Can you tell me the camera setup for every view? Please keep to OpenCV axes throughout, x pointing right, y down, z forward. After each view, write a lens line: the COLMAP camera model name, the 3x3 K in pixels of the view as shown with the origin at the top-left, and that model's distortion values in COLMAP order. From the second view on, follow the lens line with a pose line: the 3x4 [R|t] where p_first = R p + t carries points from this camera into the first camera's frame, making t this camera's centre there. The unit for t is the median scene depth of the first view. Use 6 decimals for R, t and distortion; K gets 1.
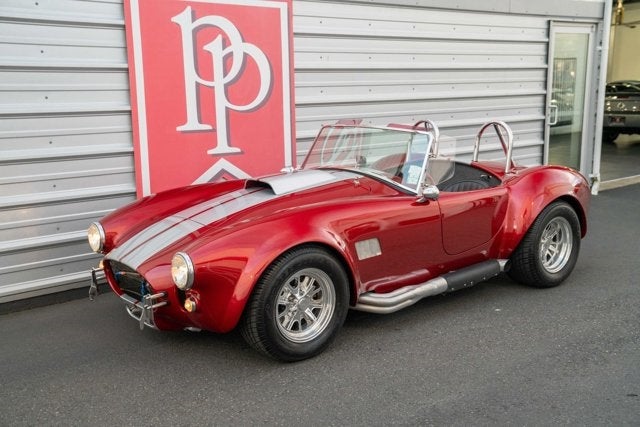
lens RADIAL K [[725.3, 0, 335.2], [0, 725.3, 213.4], [0, 0, 1]] dist [0.089957, 0.039581]
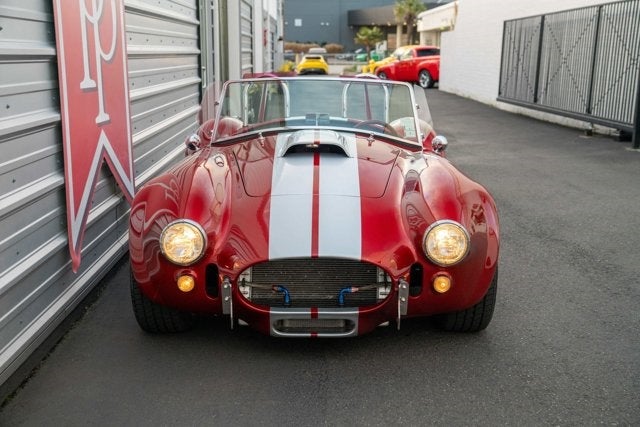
lens RADIAL K [[854.3, 0, 312.9], [0, 854.3, 213.2], [0, 0, 1]] dist [0.181277, 0.034294]
pose [[0.660317, -0.125760, 0.740382, -0.624122], [0.125032, 0.990529, 0.056739, -0.017249], [-0.740506, 0.055106, 0.669787, 0.287961]]
